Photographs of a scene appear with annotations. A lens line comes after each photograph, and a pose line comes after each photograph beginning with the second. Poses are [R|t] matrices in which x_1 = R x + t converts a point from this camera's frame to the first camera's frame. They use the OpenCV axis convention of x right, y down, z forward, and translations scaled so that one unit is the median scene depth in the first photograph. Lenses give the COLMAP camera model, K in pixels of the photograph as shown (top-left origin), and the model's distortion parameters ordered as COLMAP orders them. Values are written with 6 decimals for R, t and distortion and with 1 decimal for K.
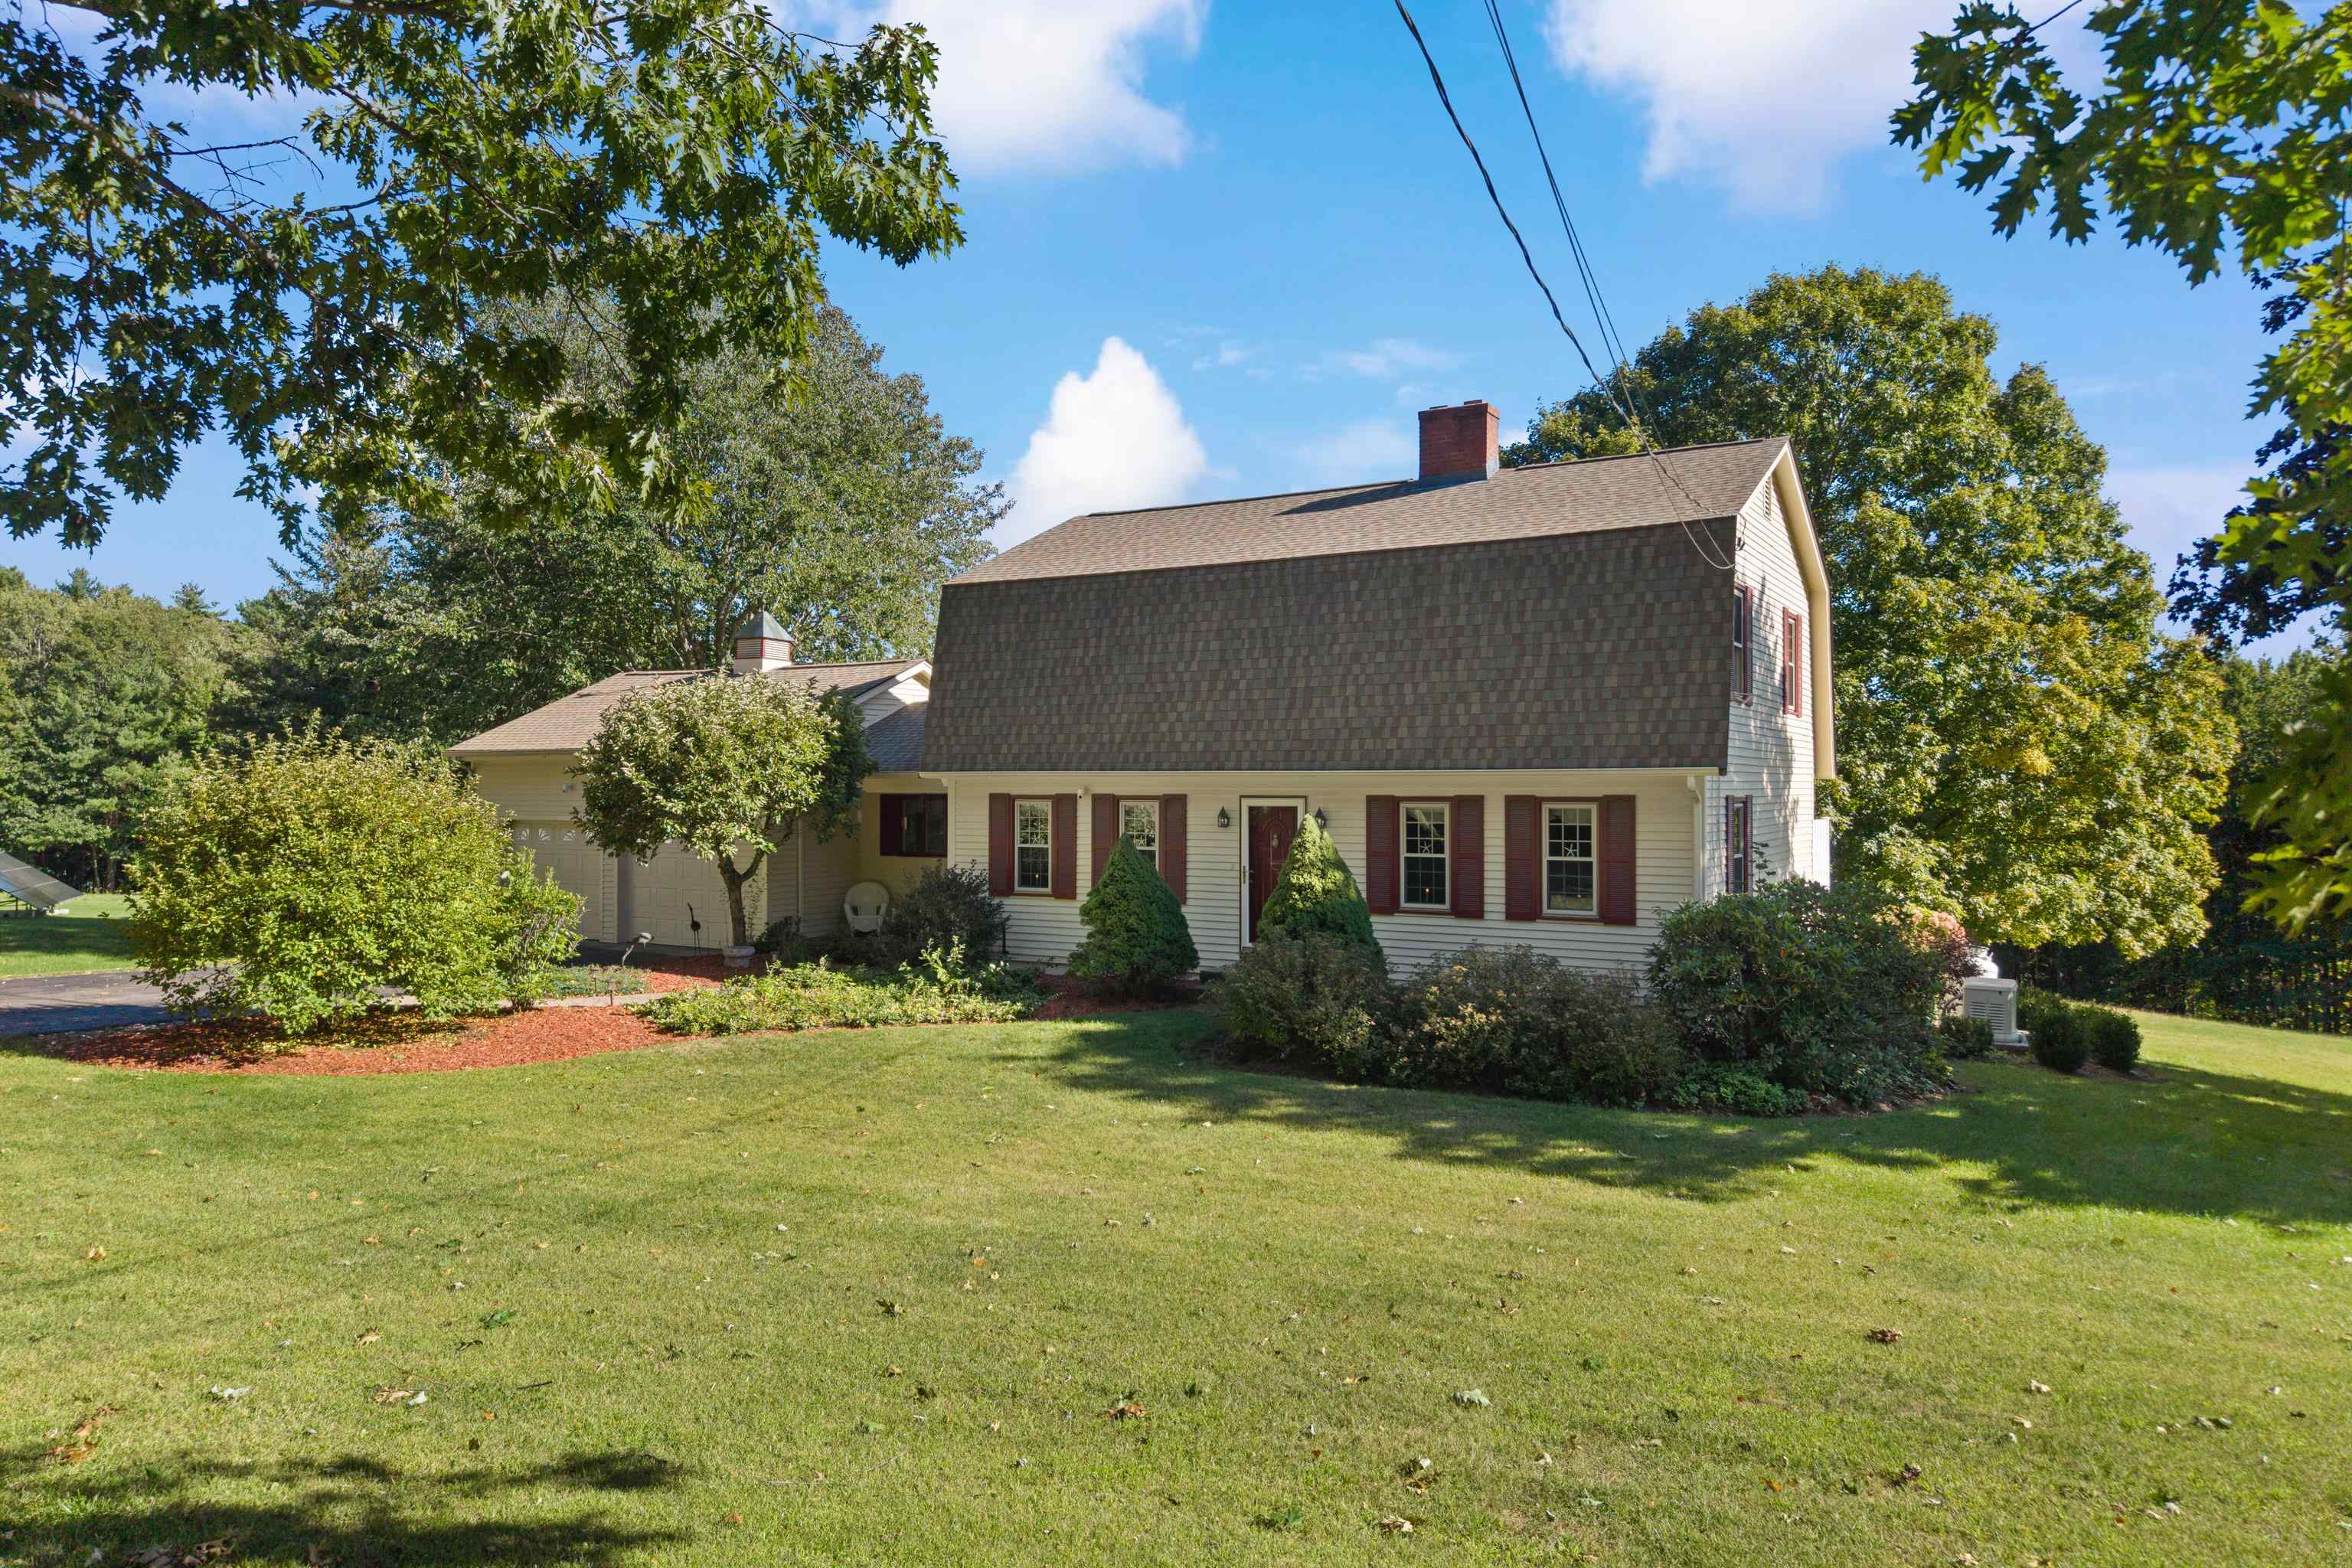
lens RADIAL K [[1563.9, 0, 1176.0], [0, 1563.9, 784.0], [0, 0, 1]] dist [0.012326, -0.000907]
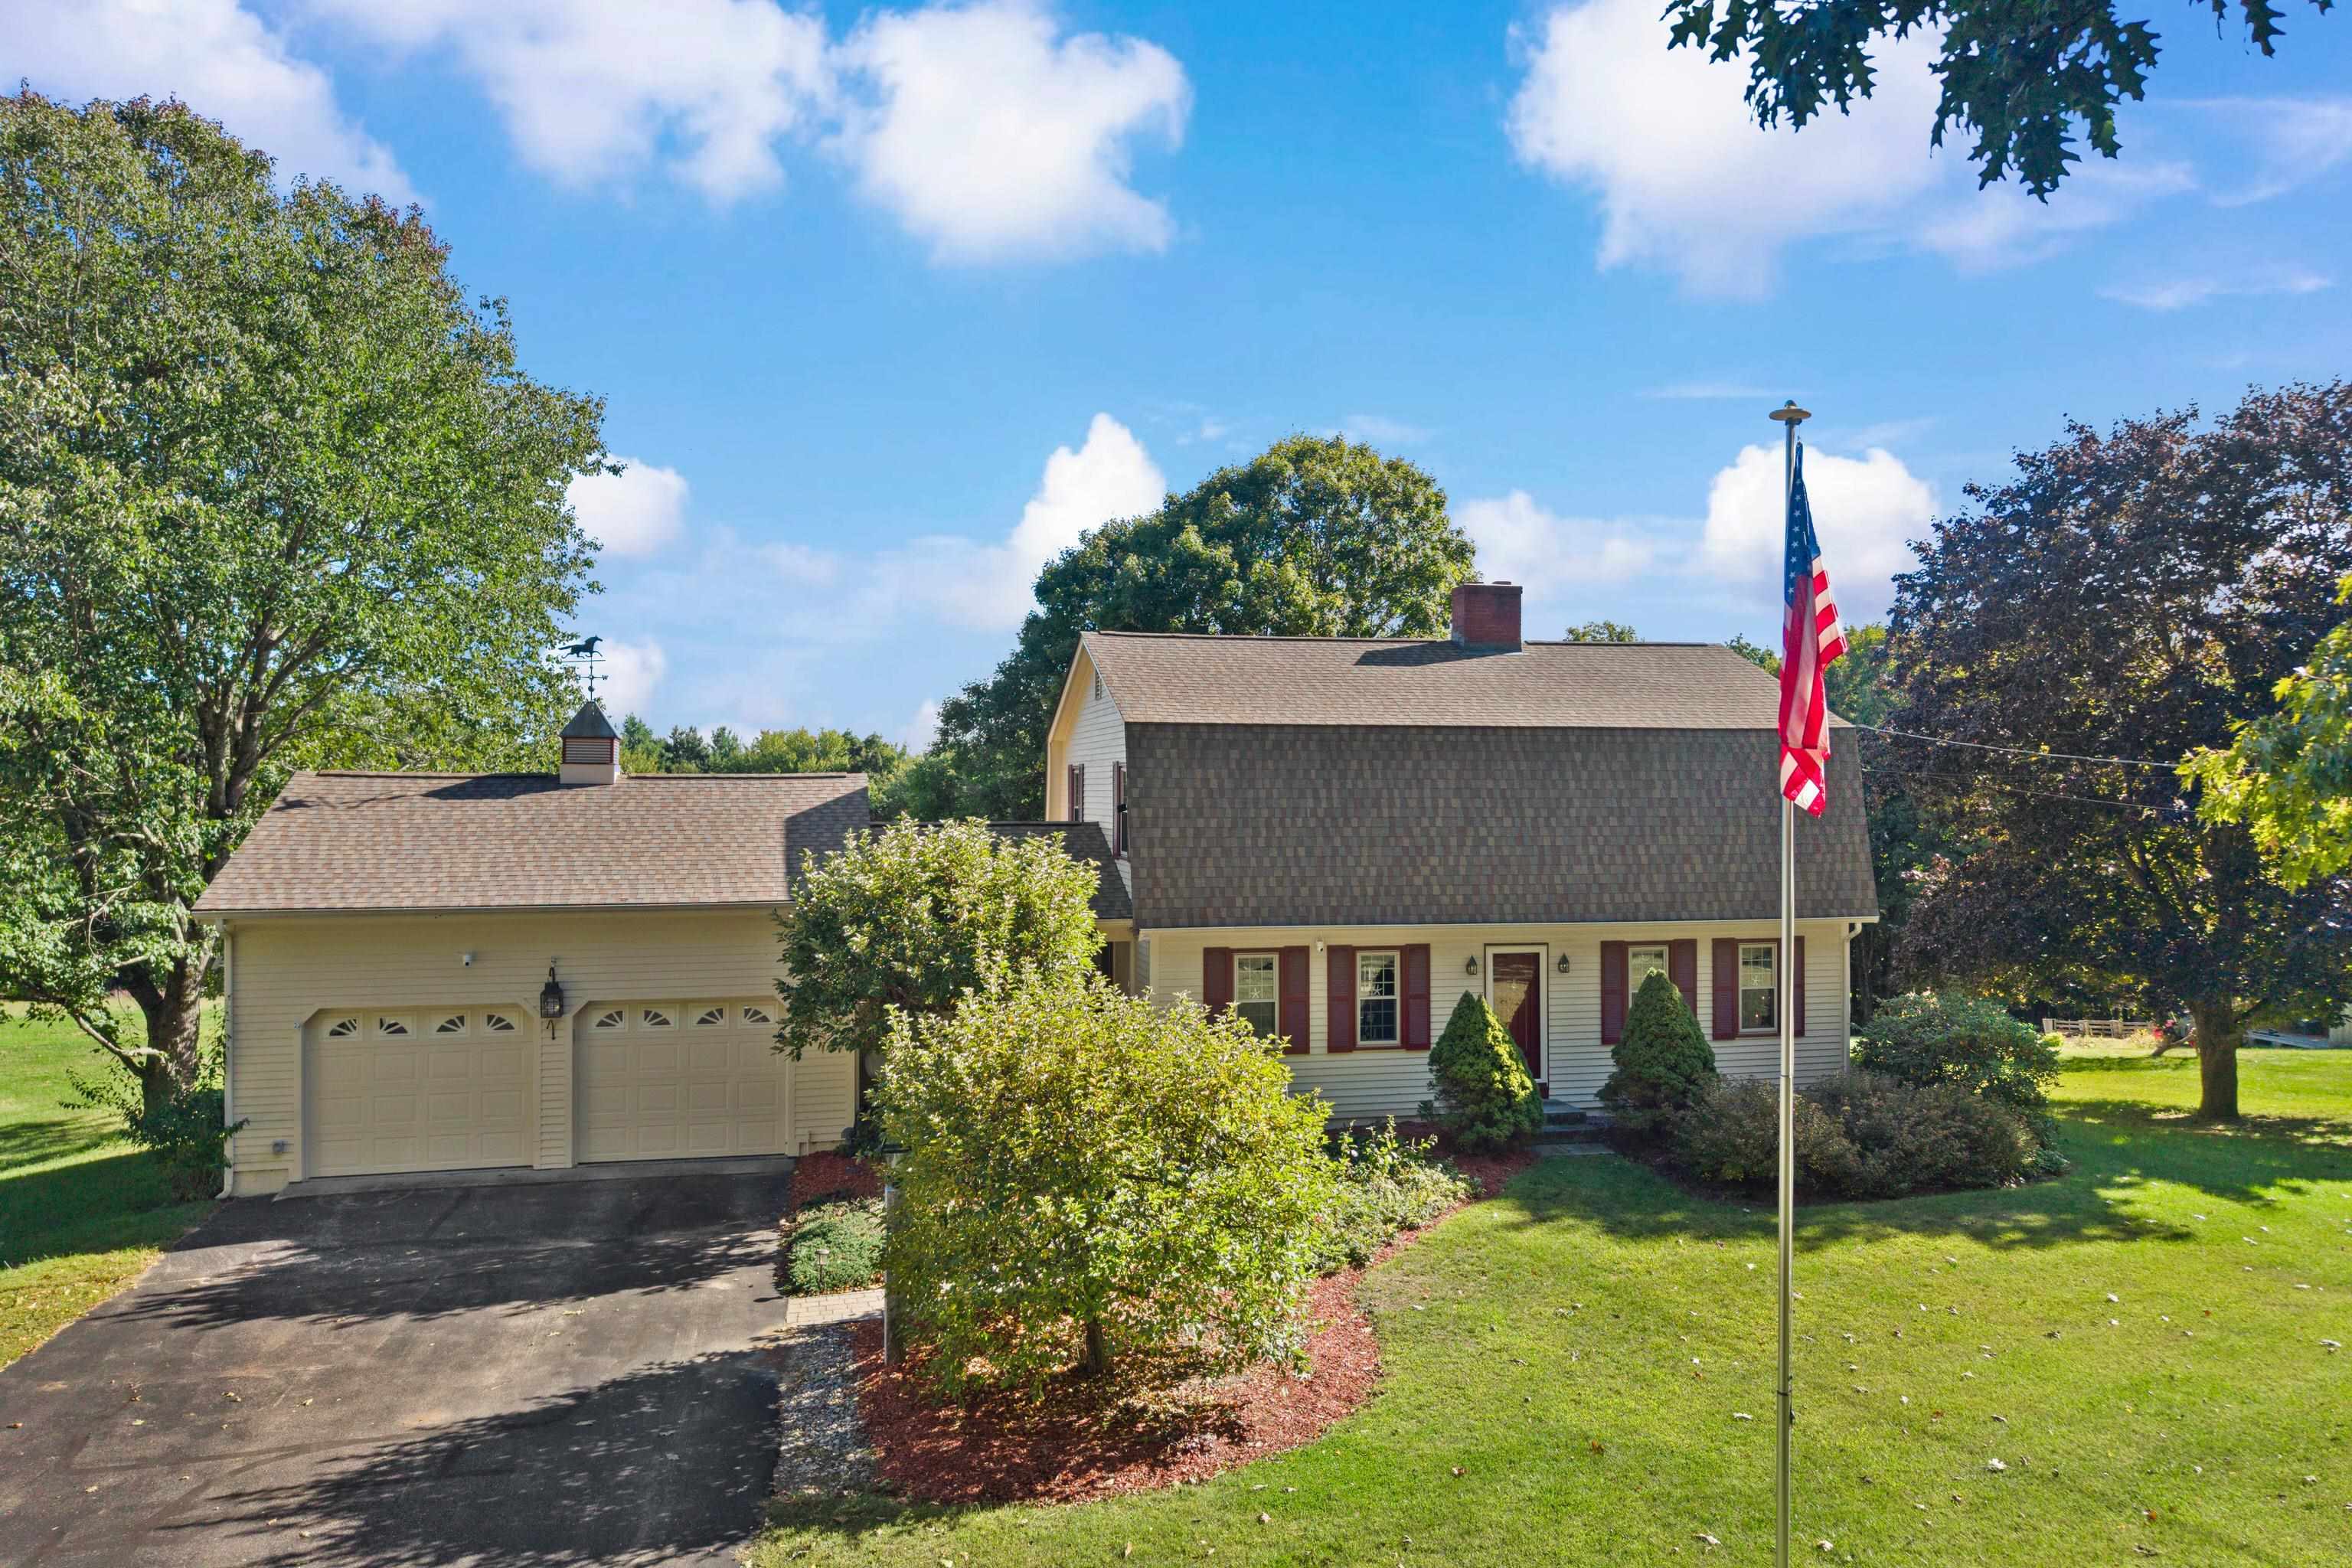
lens RADIAL K [[1592.7, 0, 1186.9], [0, 1592.7, 805.7], [0, 0, 1]] dist [-0.024882, 0.042411]
pose [[0.728961, 0.004721, 0.684539, -0.902211], [-0.000496, 0.999980, -0.006368, -0.084633], [-0.684555, 0.004302, 0.728948, 0.354414]]
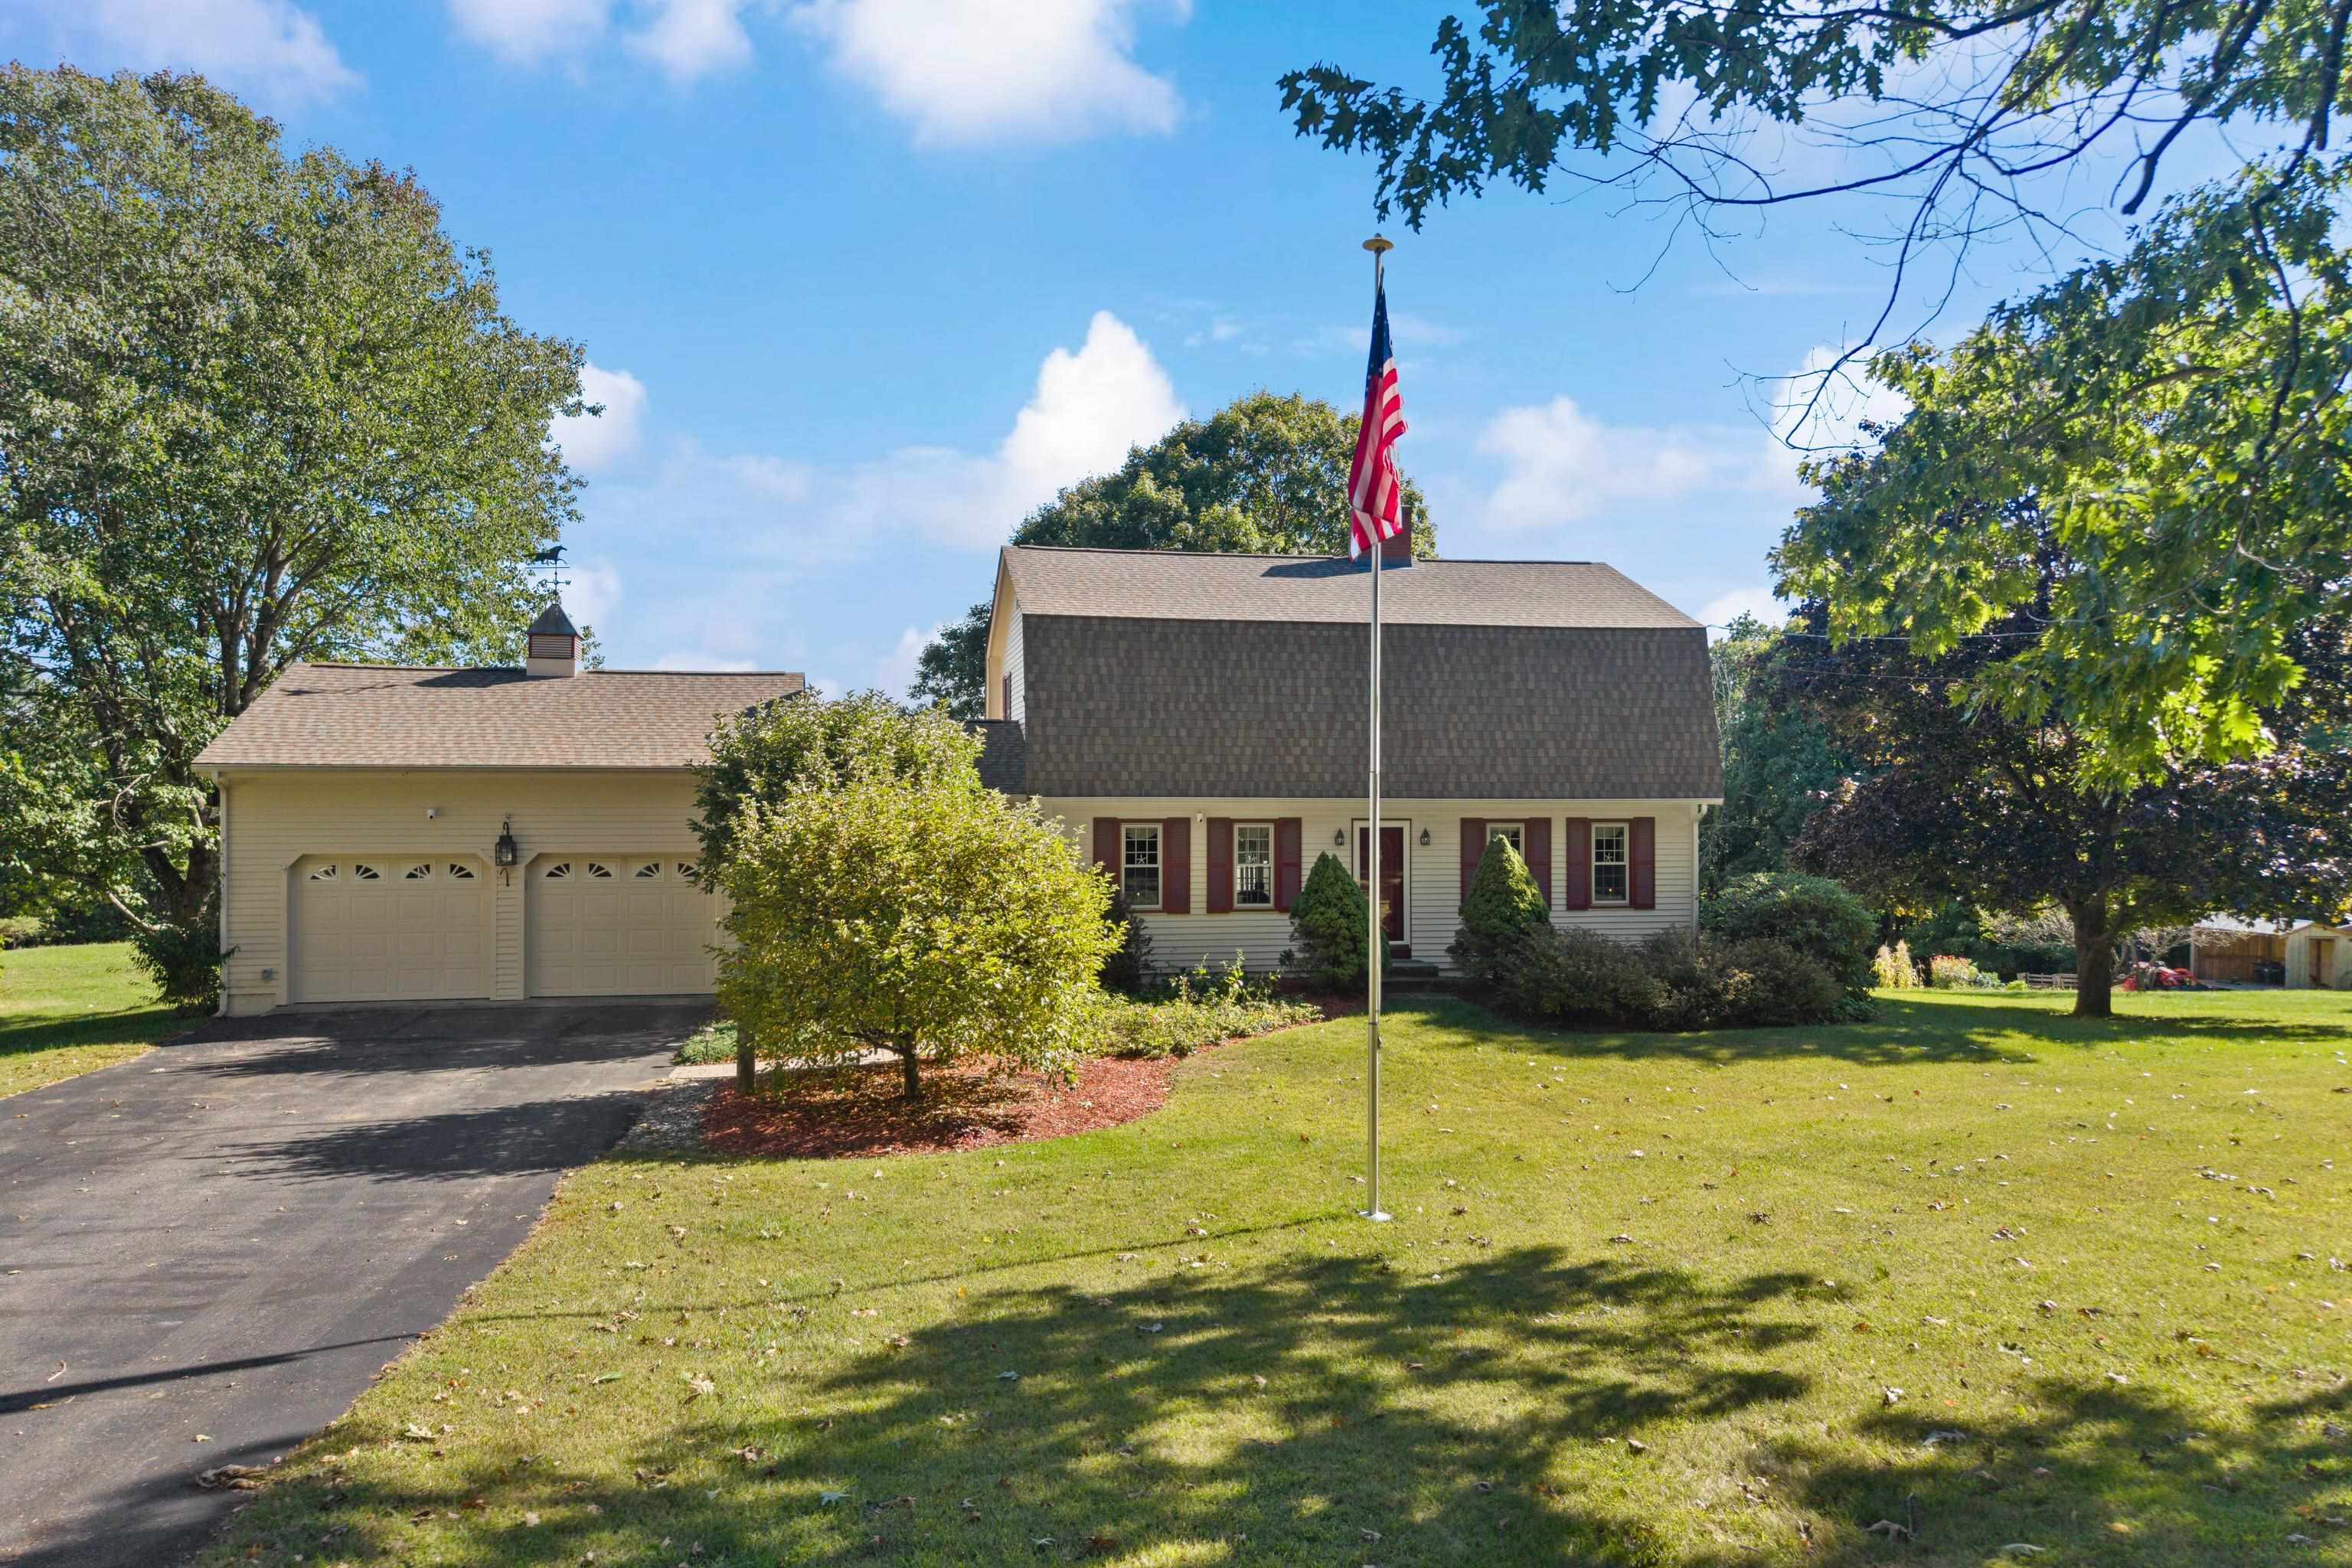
lens RADIAL K [[1567.6, 0, 1164.6], [0, 1567.6, 784.4], [0, 0, 1]] dist [0.003589, -0.004924]
pose [[0.750111, 0.007821, 0.661266, -0.897425], [-0.002457, 0.999956, -0.009039, -0.007805], [-0.661308, 0.005156, 0.750097, 0.206470]]
